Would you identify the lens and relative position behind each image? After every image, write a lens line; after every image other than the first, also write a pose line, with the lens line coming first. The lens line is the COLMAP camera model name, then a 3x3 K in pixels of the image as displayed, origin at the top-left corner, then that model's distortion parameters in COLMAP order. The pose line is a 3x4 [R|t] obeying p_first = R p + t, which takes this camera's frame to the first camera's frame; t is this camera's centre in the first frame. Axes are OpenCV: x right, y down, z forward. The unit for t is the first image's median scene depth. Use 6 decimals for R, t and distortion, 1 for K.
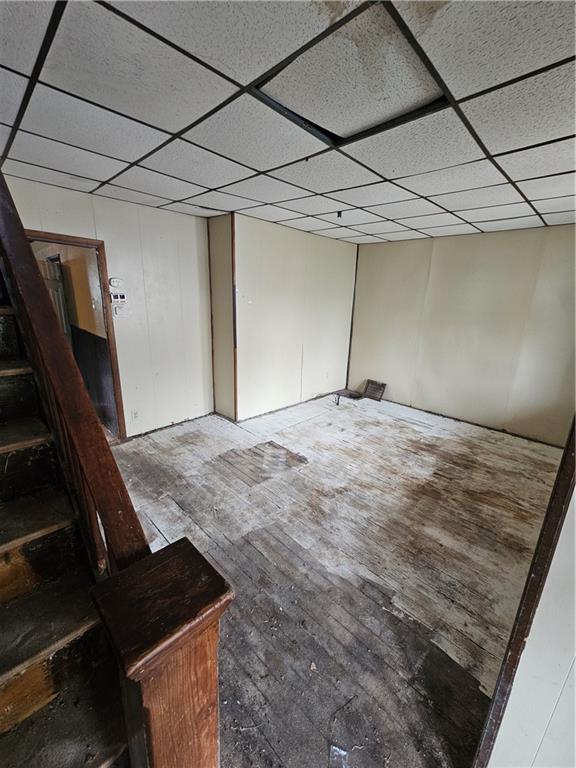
lens RADIAL K [[313.9, 0, 287.8], [0, 313.9, 384.4], [0, 0, 1]] dist [-0.004674, 0.001085]
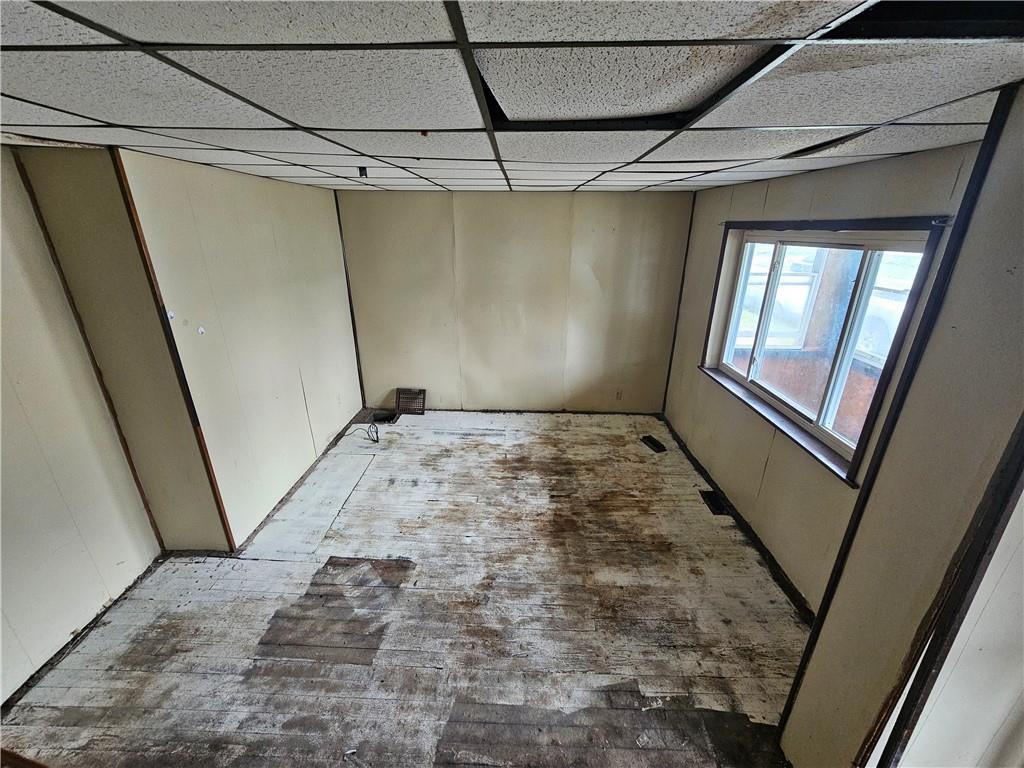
lens RADIAL K [[418.6, 0, 510.0], [0, 418.6, 385.2], [0, 0, 1]] dist [-0.004674, 0.001085]
pose [[0.729290, -0.273924, 0.626979, -0.243826], [0.204261, 0.961738, 0.182586, -0.238567], [-0.653004, -0.005091, 0.757337, 0.208552]]
